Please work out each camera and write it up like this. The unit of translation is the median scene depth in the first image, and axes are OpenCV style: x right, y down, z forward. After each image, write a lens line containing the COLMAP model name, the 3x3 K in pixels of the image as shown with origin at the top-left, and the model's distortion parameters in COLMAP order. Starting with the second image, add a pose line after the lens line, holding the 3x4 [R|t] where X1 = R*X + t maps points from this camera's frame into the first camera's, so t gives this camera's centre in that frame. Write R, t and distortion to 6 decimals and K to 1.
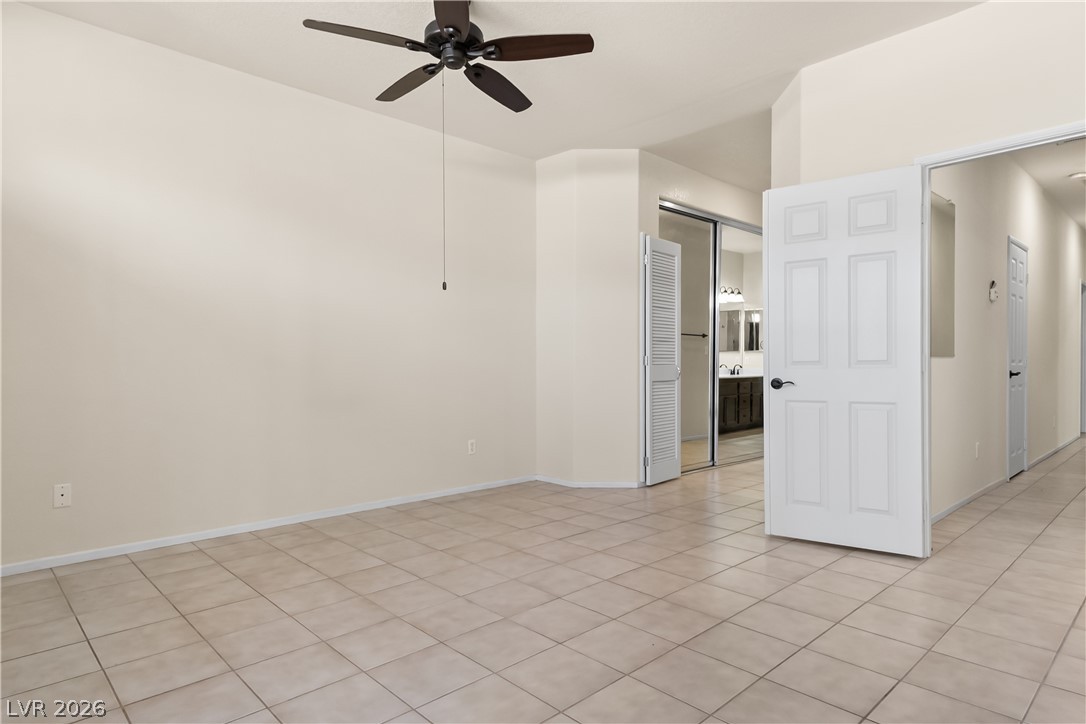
lens RADIAL K [[613.8, 0, 543.0], [0, 613.8, 362.0], [0, 0, 1]] dist [0.025952, -0.000269]
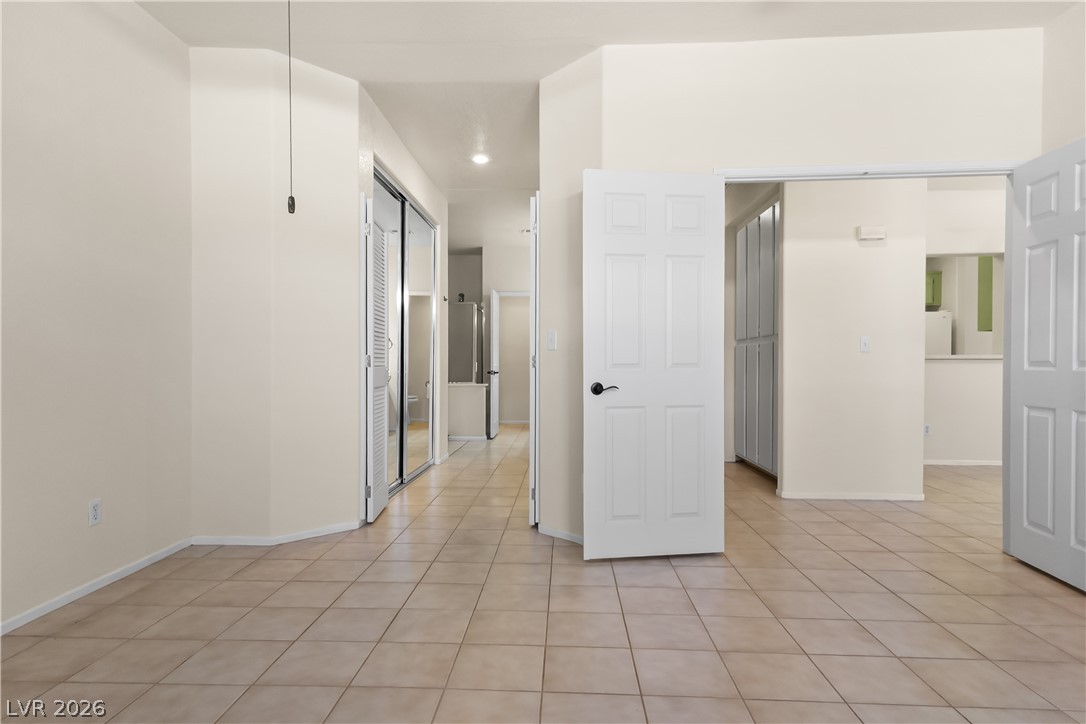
lens RADIAL K [[605.2, 0, 542.3], [0, 605.2, 369.6], [0, 0, 1]] dist [0.027386, -0.000392]
pose [[0.723971, -0.001458, 0.689829, -0.286073], [-0.006333, 0.999942, 0.008760, 0.000136], [-0.689802, -0.010711, 0.723919, 0.426875]]
